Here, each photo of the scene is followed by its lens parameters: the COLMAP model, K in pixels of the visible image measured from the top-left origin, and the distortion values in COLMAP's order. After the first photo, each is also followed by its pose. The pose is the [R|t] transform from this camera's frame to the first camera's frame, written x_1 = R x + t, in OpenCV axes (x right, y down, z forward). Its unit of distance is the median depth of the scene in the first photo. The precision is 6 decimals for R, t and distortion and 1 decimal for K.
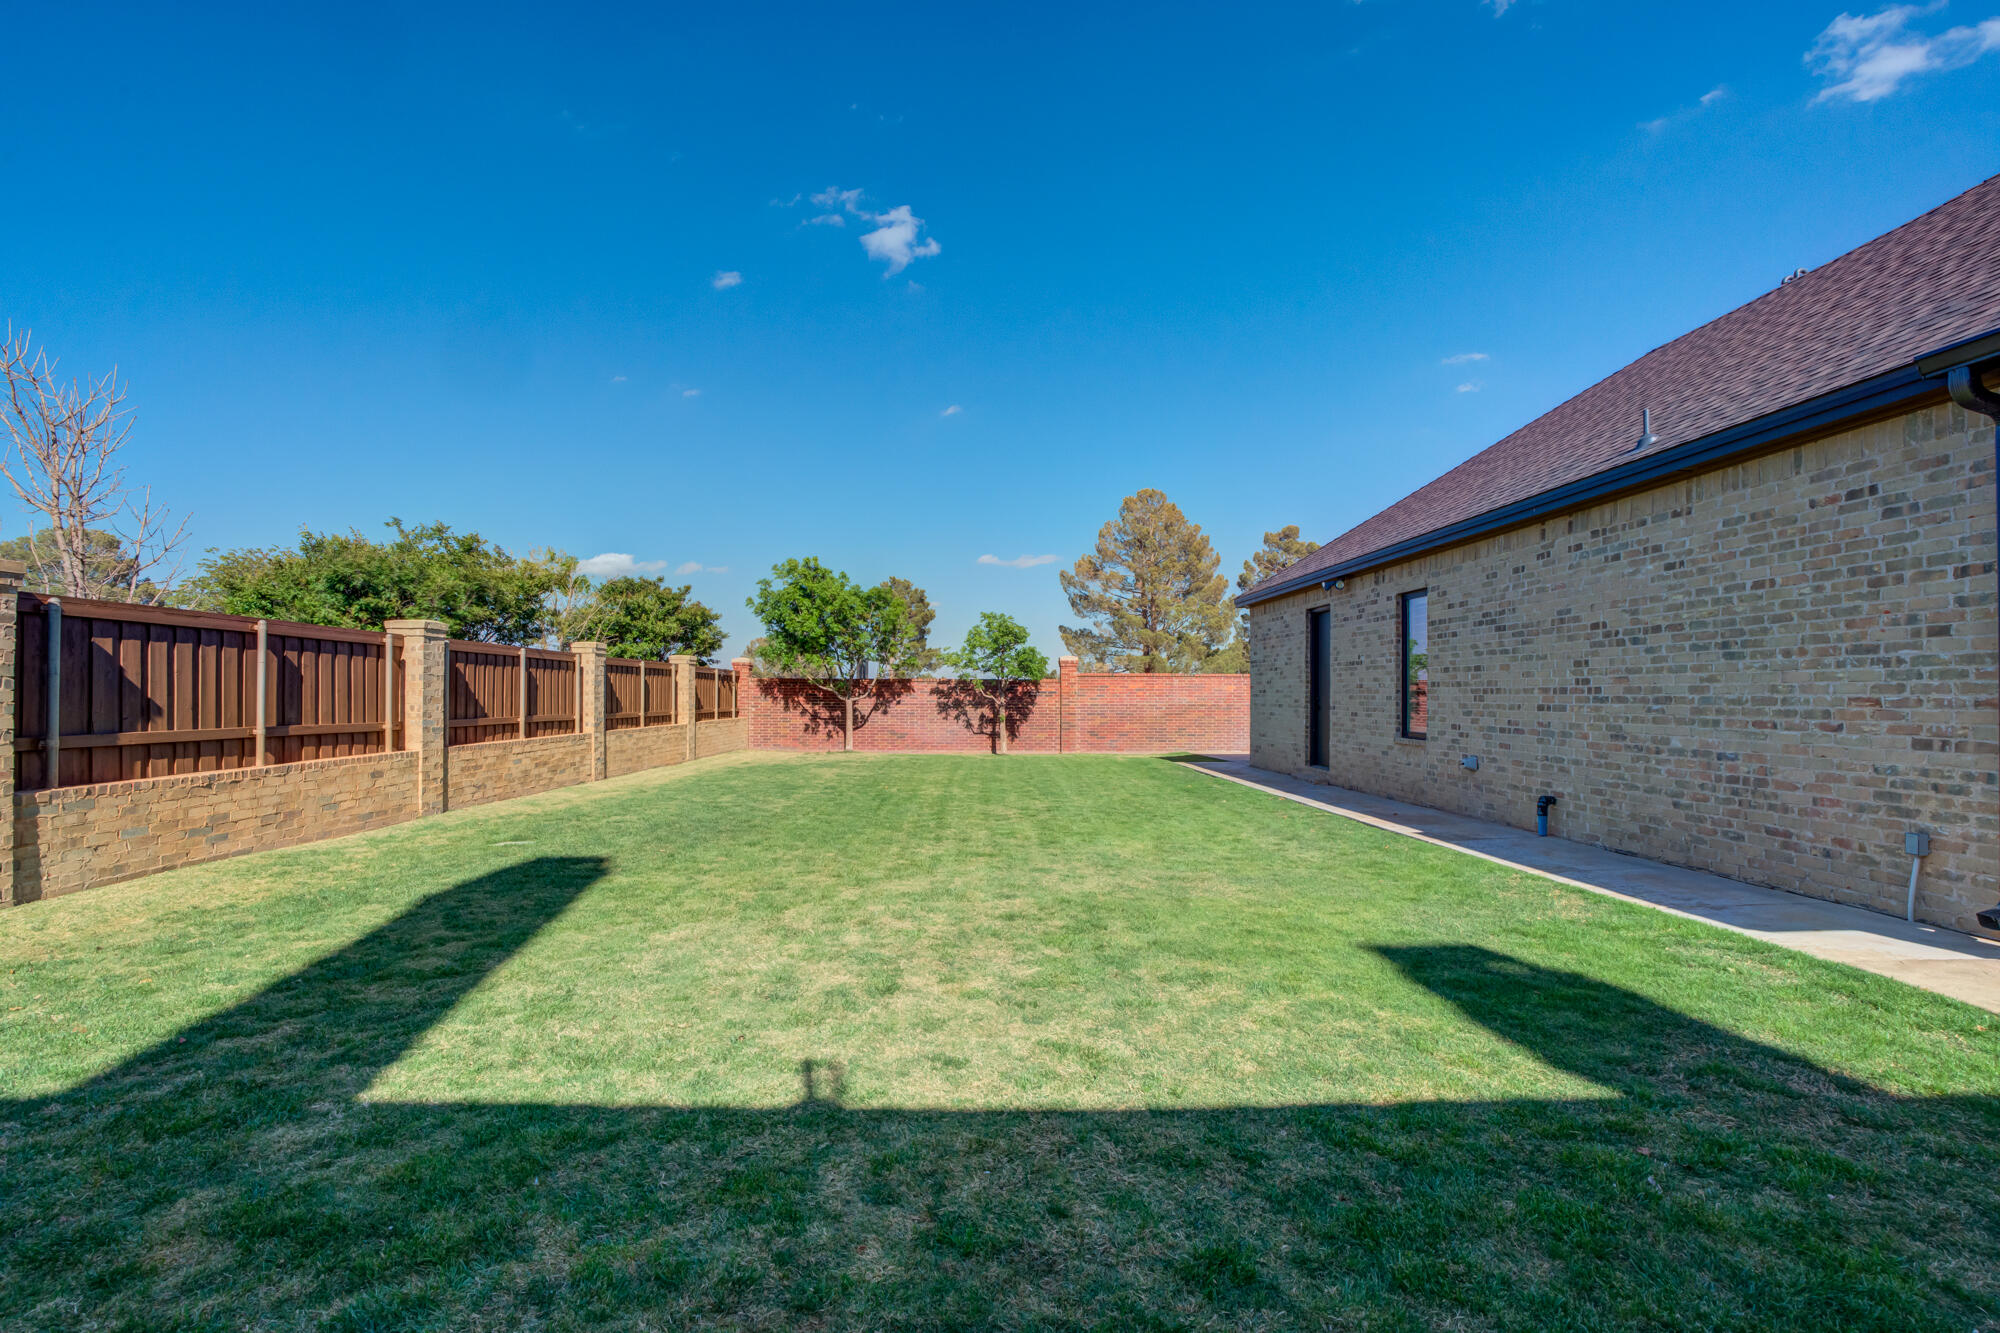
lens RADIAL K [[937.8, 0, 987.2], [0, 937.8, 676.1], [0, 0, 1]] dist [-0.031990, 0.017803]
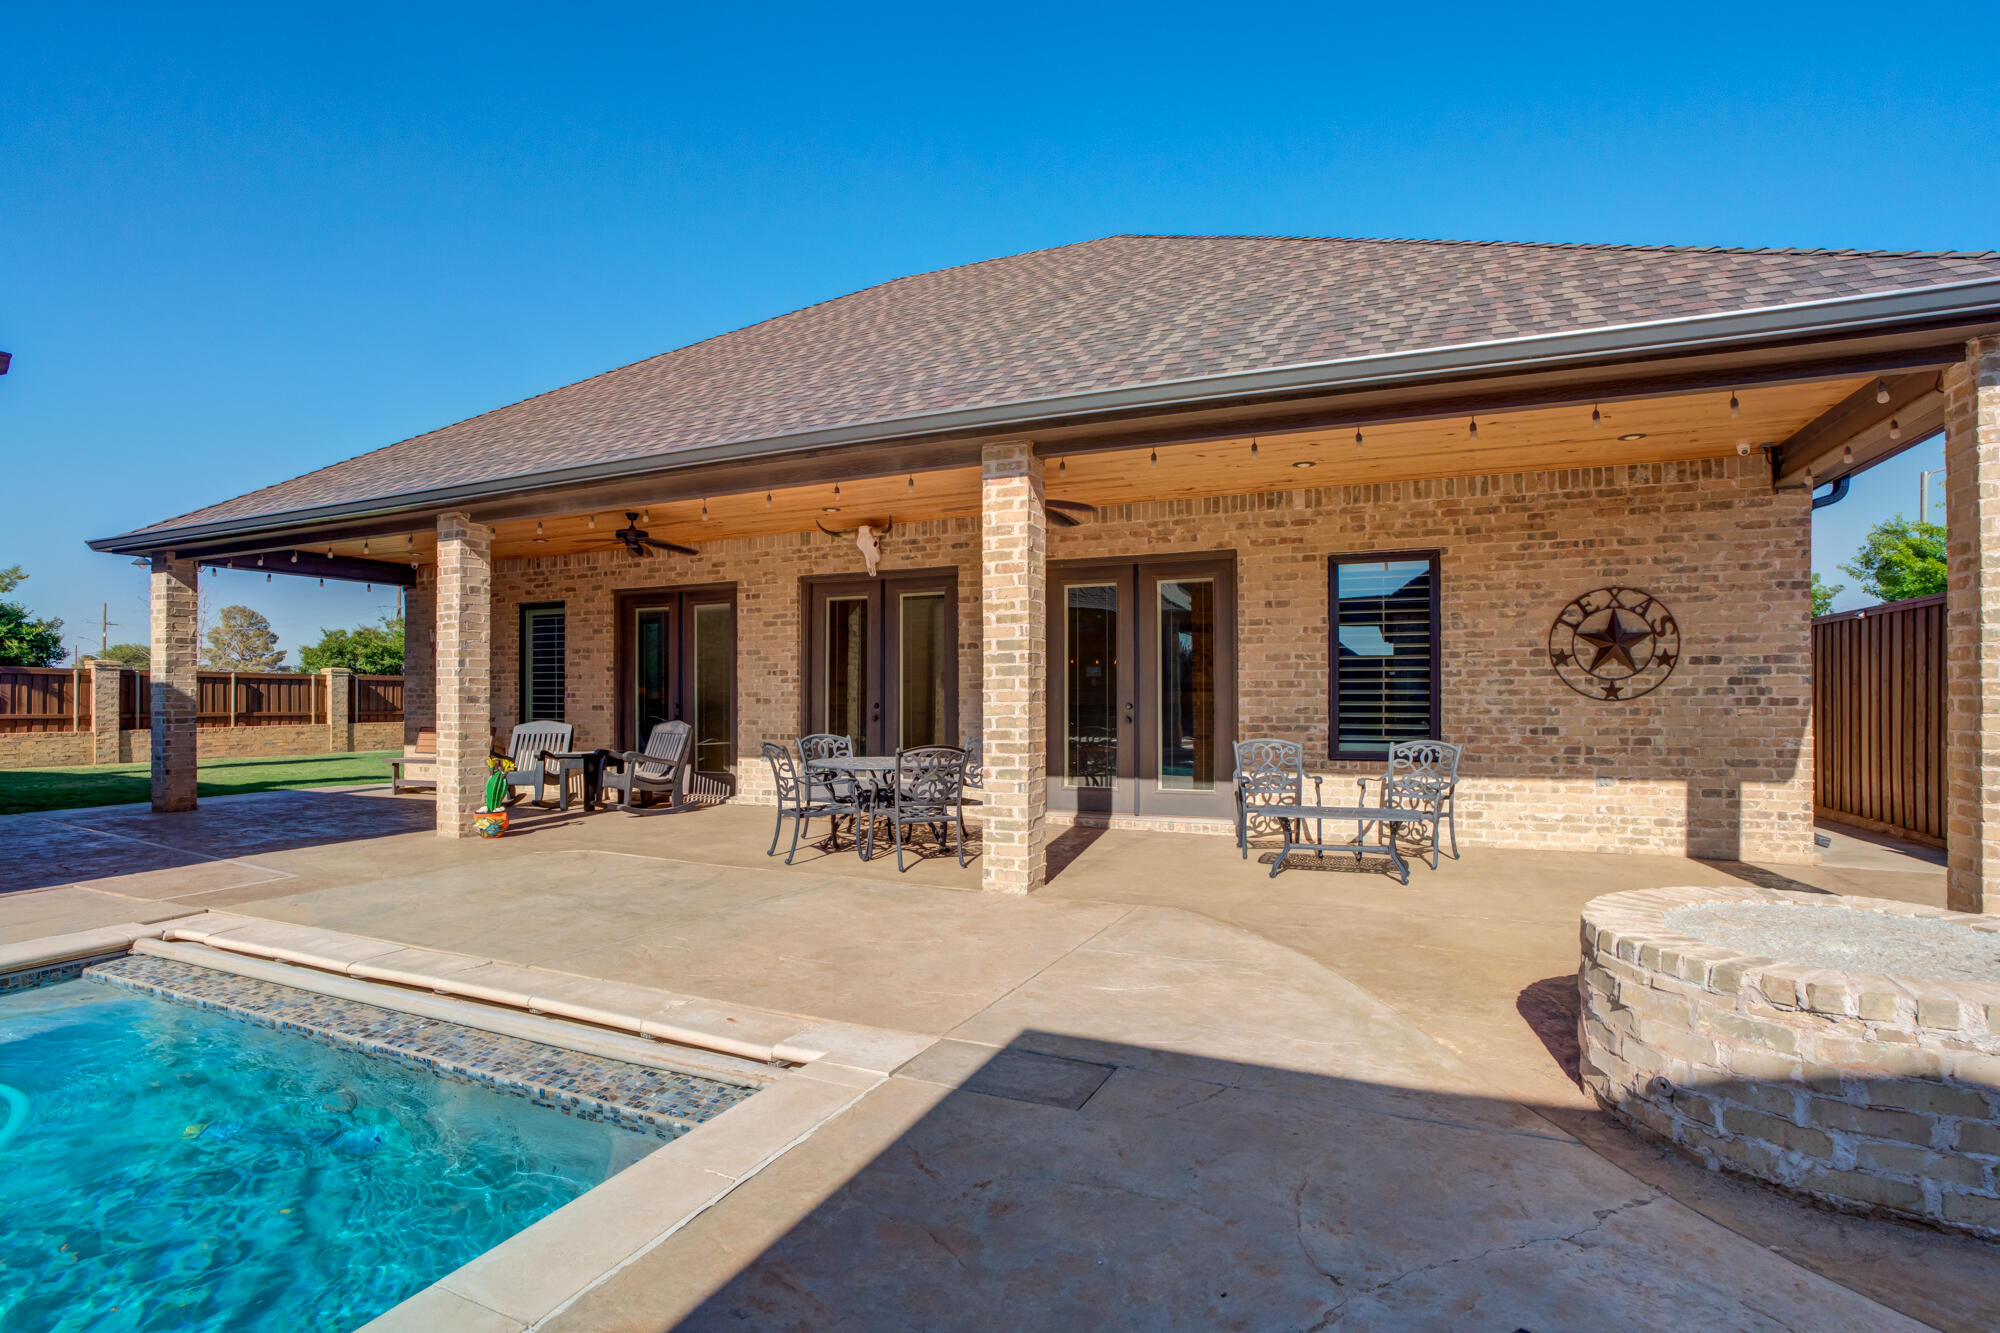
lens RADIAL K [[937.8, 0, 1010.6], [0, 937.8, 691.8], [0, 0, 1]] dist [-0.031990, 0.017803]
pose [[0.915744, -0.005344, -0.401727, 1.638554], [0.010188, 0.999899, 0.009923, -0.006601], [0.401633, -0.013180, 0.915706, -0.389217]]
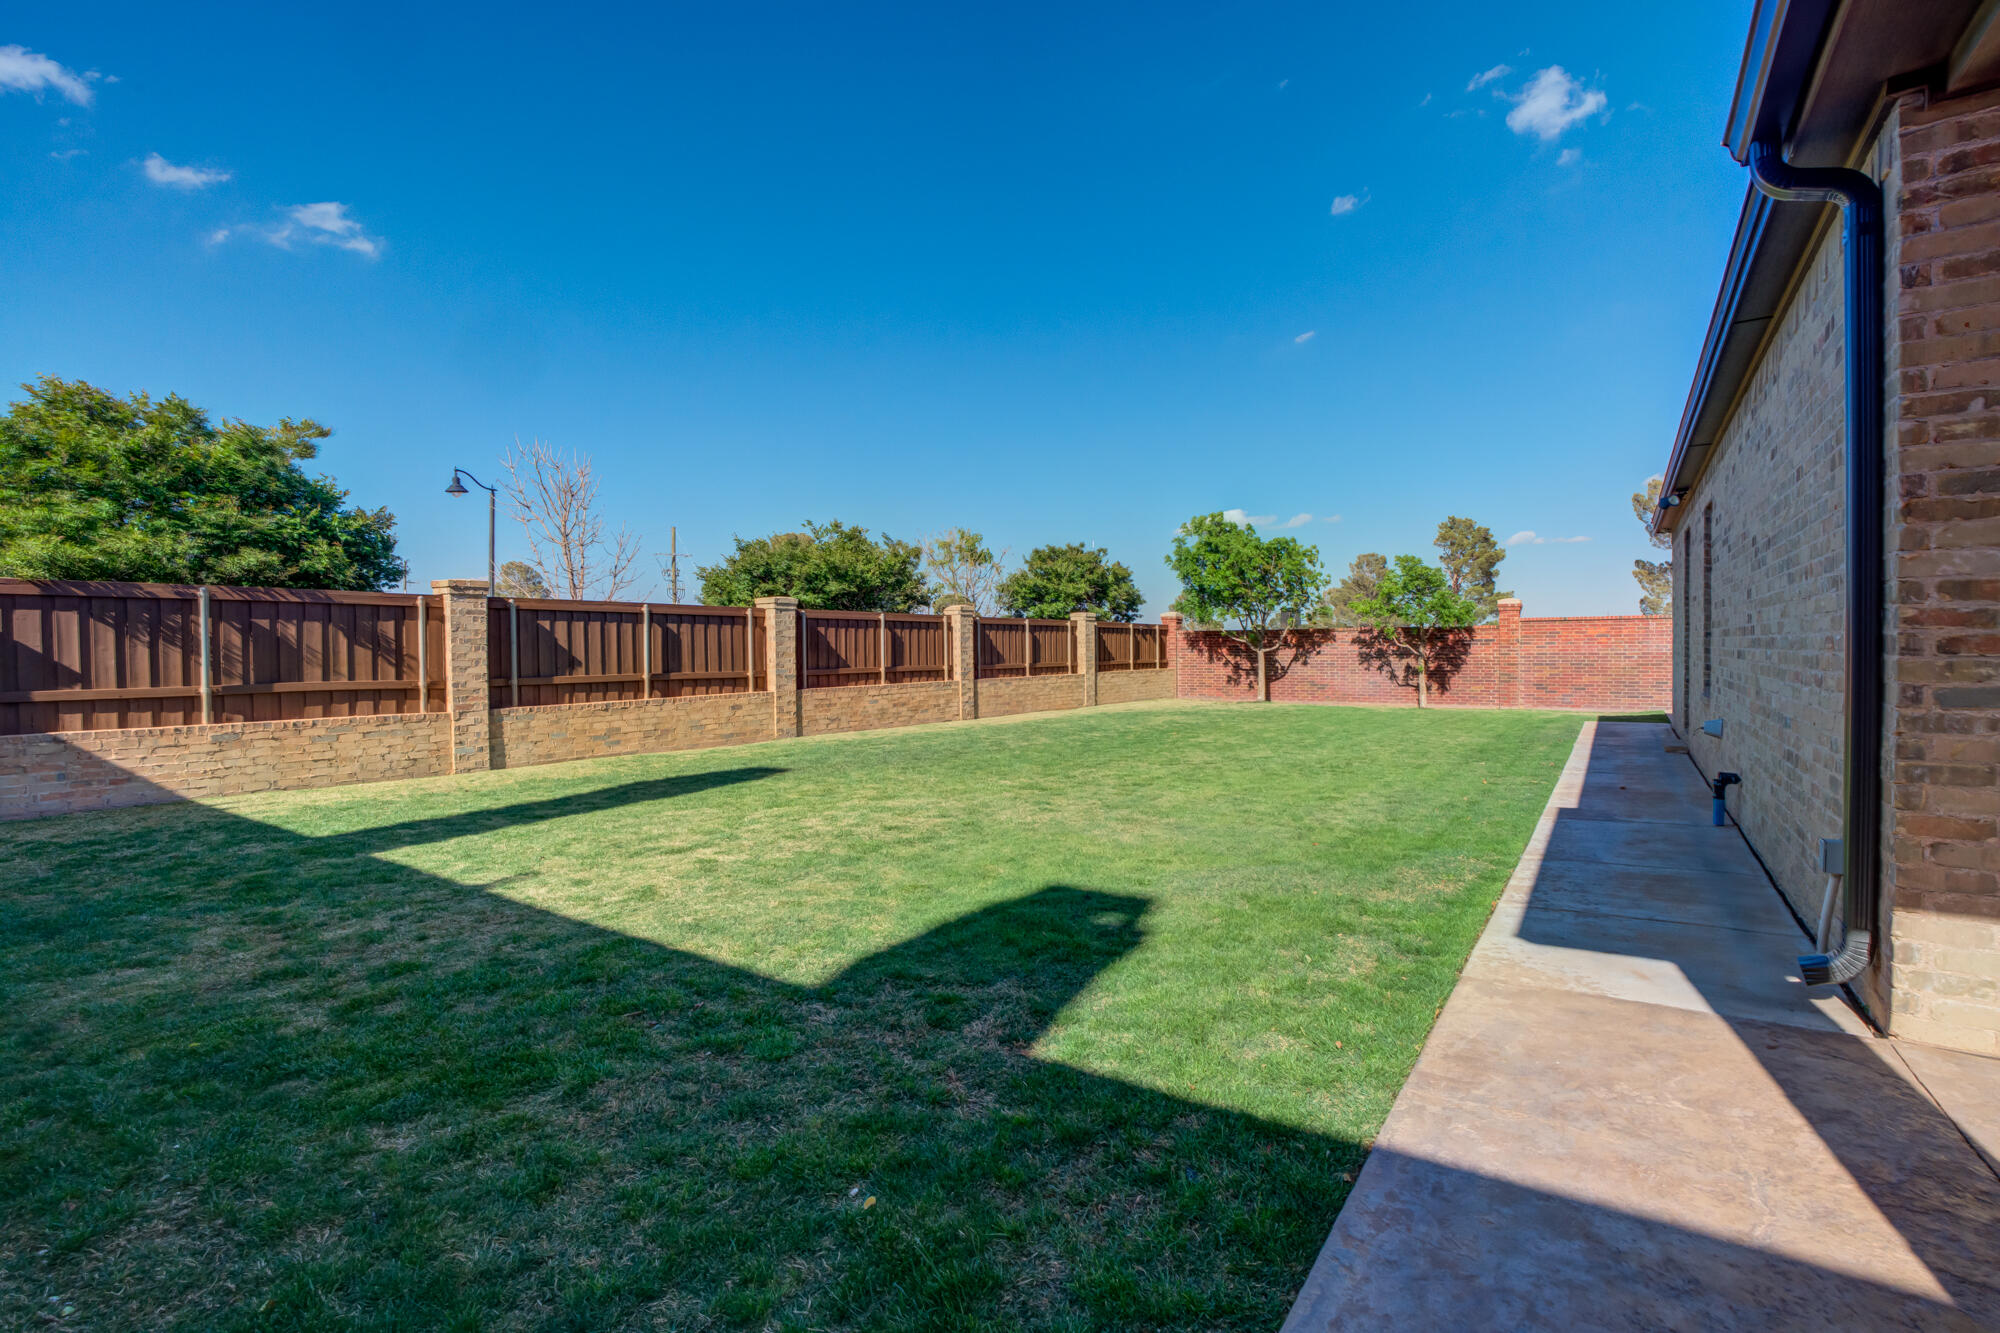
lens RADIAL K [[937.8, 0, 1019.3], [0, 937.8, 669.9], [0, 0, 1]] dist [-0.031990, 0.017803]
pose [[0.826515, 0.000517, -0.562915, 0.416278], [0.024553, 0.999015, 0.036969, 0.004228], [0.562379, -0.044377, 0.825688, 0.041142]]
